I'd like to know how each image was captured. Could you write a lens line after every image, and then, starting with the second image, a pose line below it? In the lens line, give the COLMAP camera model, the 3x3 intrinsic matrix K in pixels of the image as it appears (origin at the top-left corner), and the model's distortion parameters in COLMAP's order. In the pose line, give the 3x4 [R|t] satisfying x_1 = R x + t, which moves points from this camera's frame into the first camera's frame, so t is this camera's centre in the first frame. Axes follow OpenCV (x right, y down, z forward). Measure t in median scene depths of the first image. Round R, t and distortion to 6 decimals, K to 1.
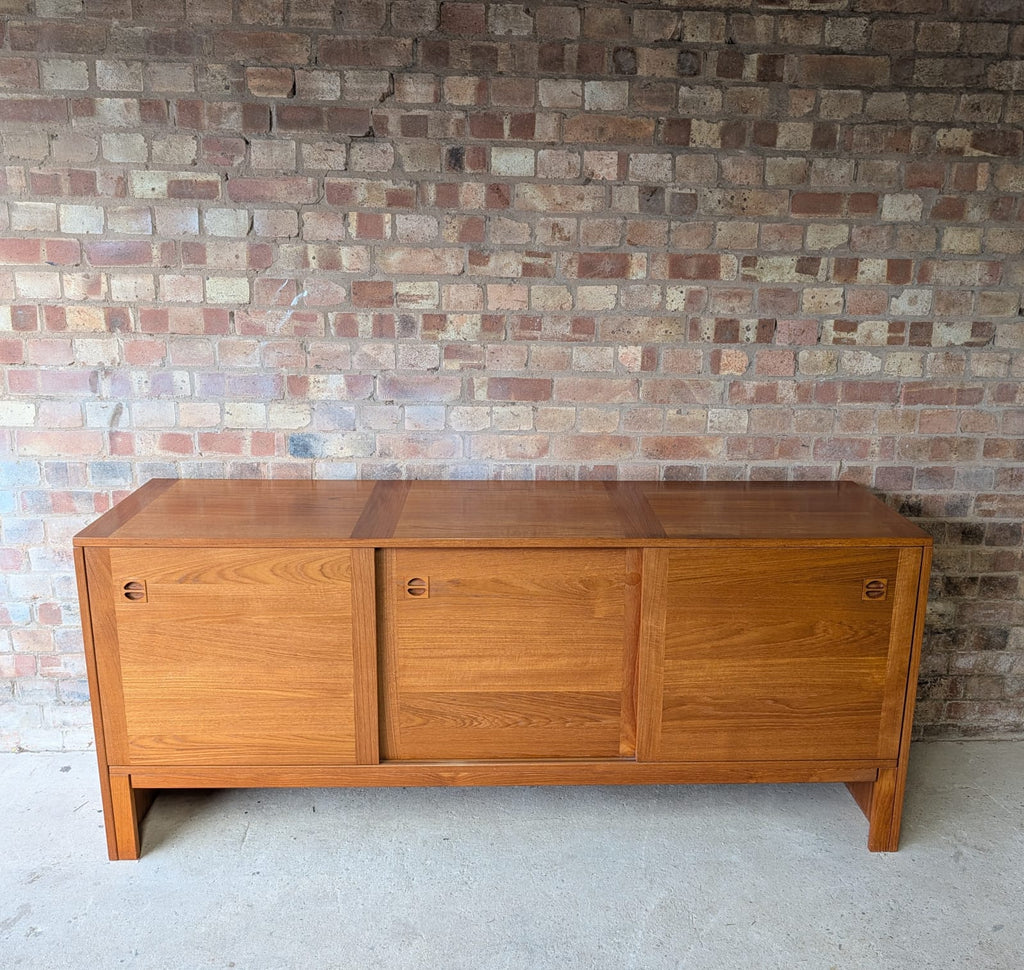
lens RADIAL K [[918.1, 0, 524.9], [0, 918.1, 480.5], [0, 0, 1]] dist [0.027044, -0.032191]
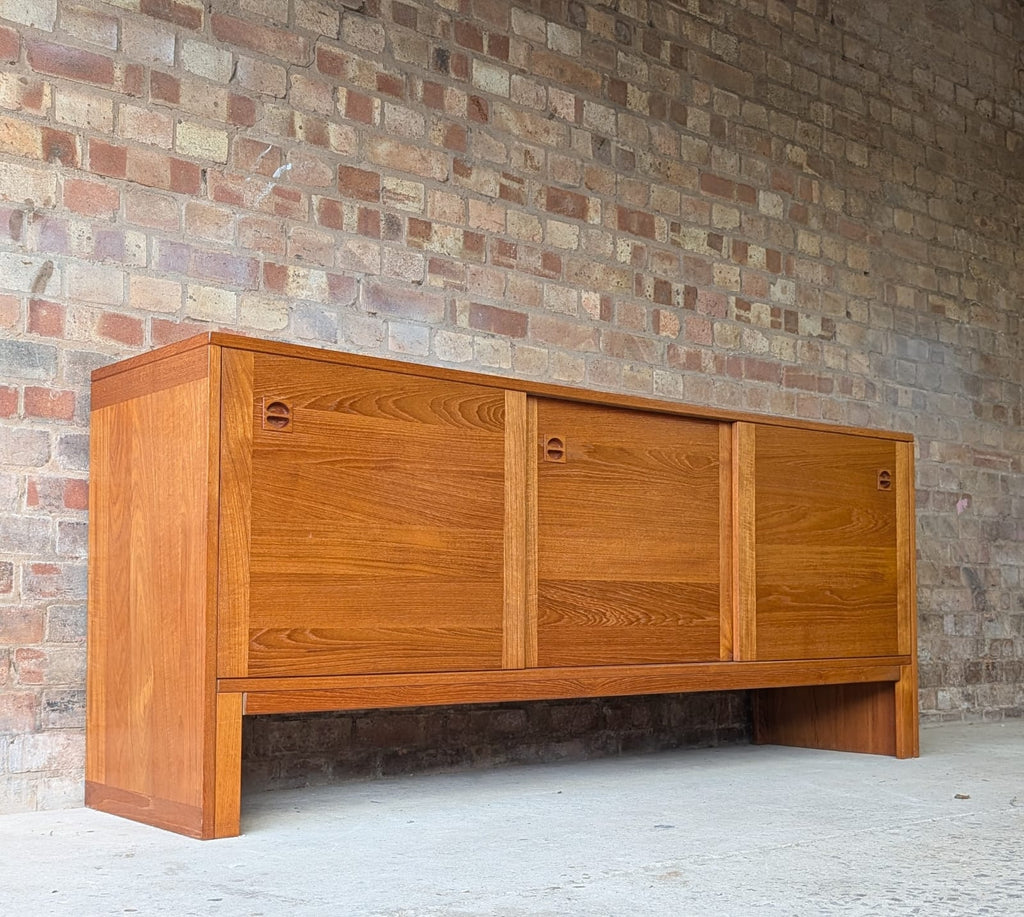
lens RADIAL K [[1377.7, 0, 595.5], [0, 1377.7, 576.8], [0, 0, 1]] dist [0.006844, 0.000000]
pose [[0.769849, 0.008888, 0.638165, -0.794623], [0.171707, 0.960152, -0.220512, 0.455490], [-0.614695, 0.279339, 0.737645, 0.032336]]
